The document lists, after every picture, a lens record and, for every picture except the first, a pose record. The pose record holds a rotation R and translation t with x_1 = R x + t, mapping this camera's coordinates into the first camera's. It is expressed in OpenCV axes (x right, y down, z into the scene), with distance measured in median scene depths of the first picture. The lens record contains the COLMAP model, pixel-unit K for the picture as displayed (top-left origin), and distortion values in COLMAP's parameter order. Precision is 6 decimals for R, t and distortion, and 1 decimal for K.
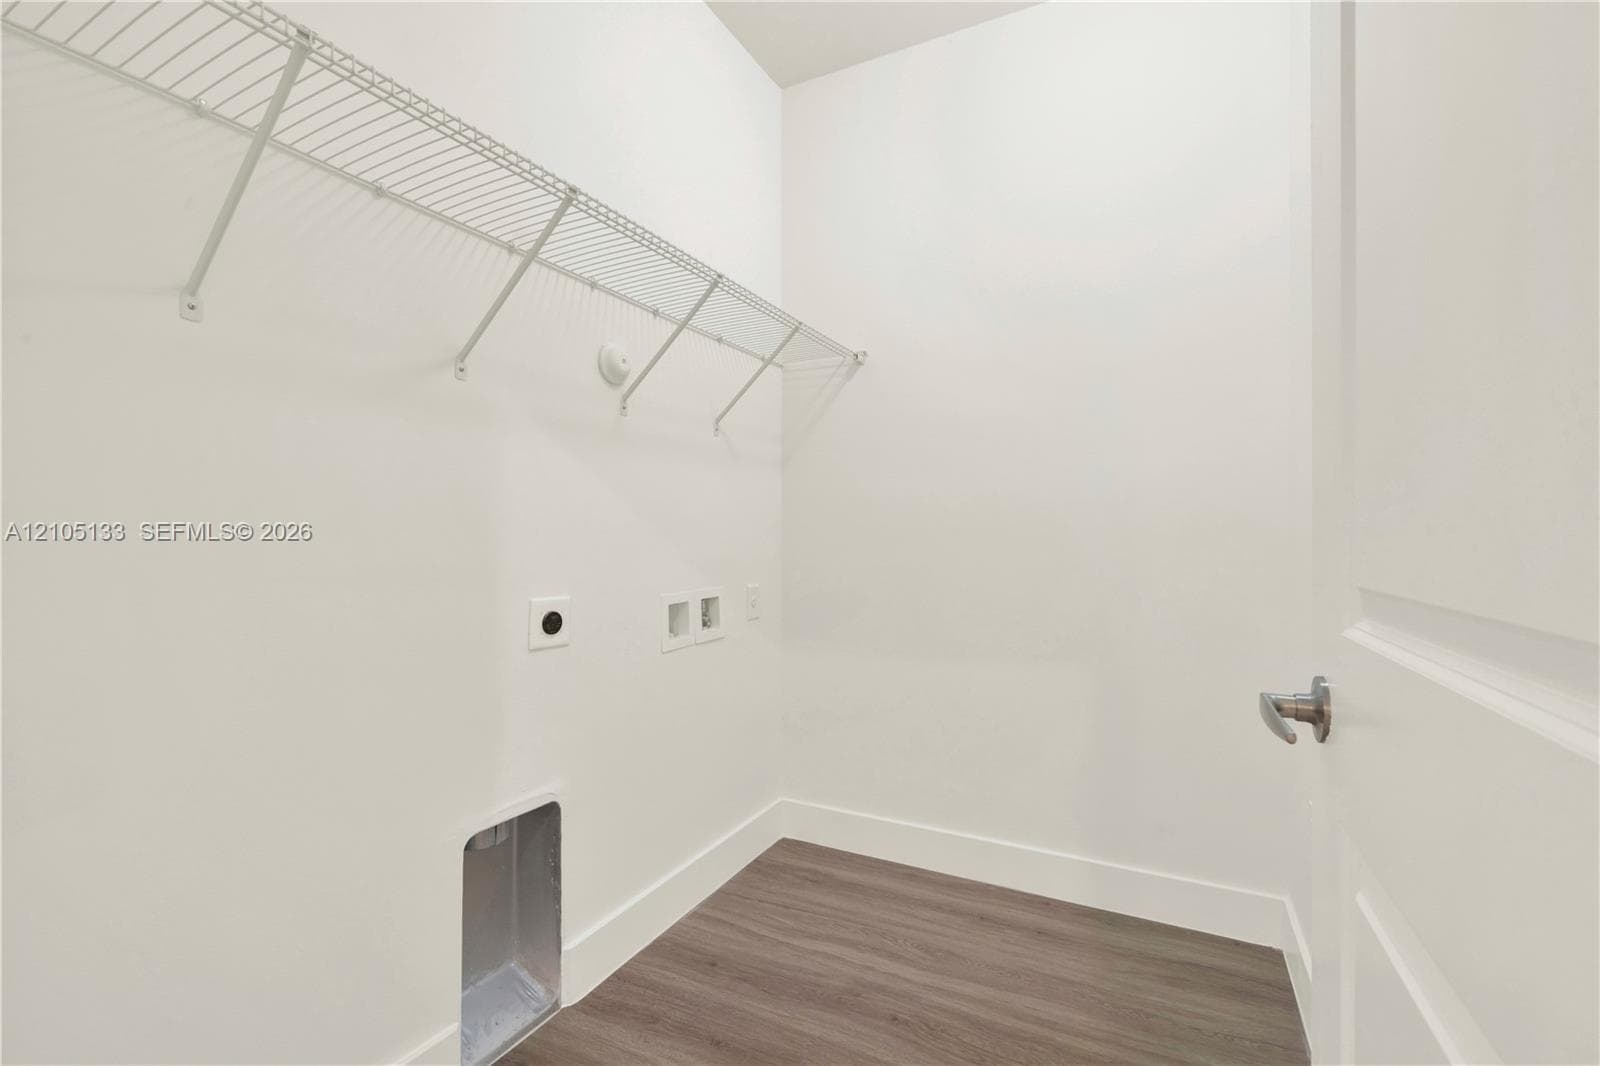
lens RADIAL K [[705.6, 0, 775.5], [0, 705.6, 543.1], [0, 0, 1]] dist [-0.000496, -0.000353]
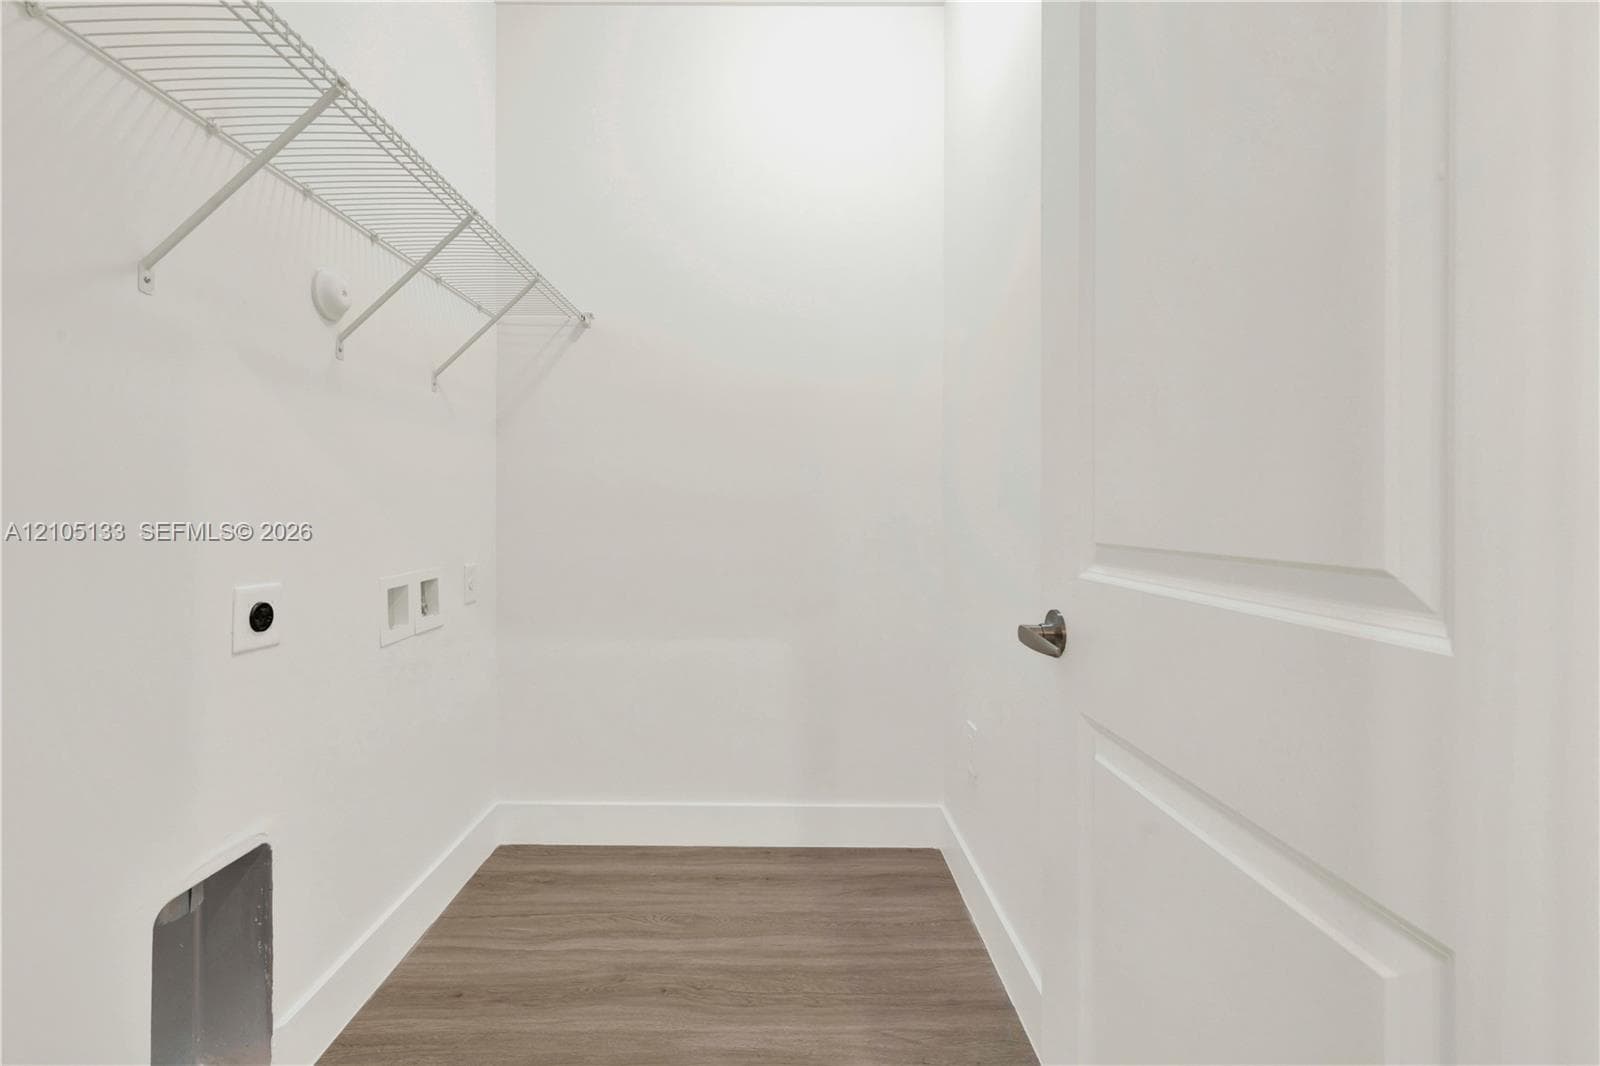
lens RADIAL K [[744.2, 0, 794.5], [0, 744.2, 525.6], [0, 0, 1]] dist [-0.000304, -0.000278]
pose [[0.875879, -0.008037, 0.482464, -0.154636], [0.003442, 0.999940, 0.010409, 0.003829], [-0.482519, -0.007457, 0.875854, -0.008289]]
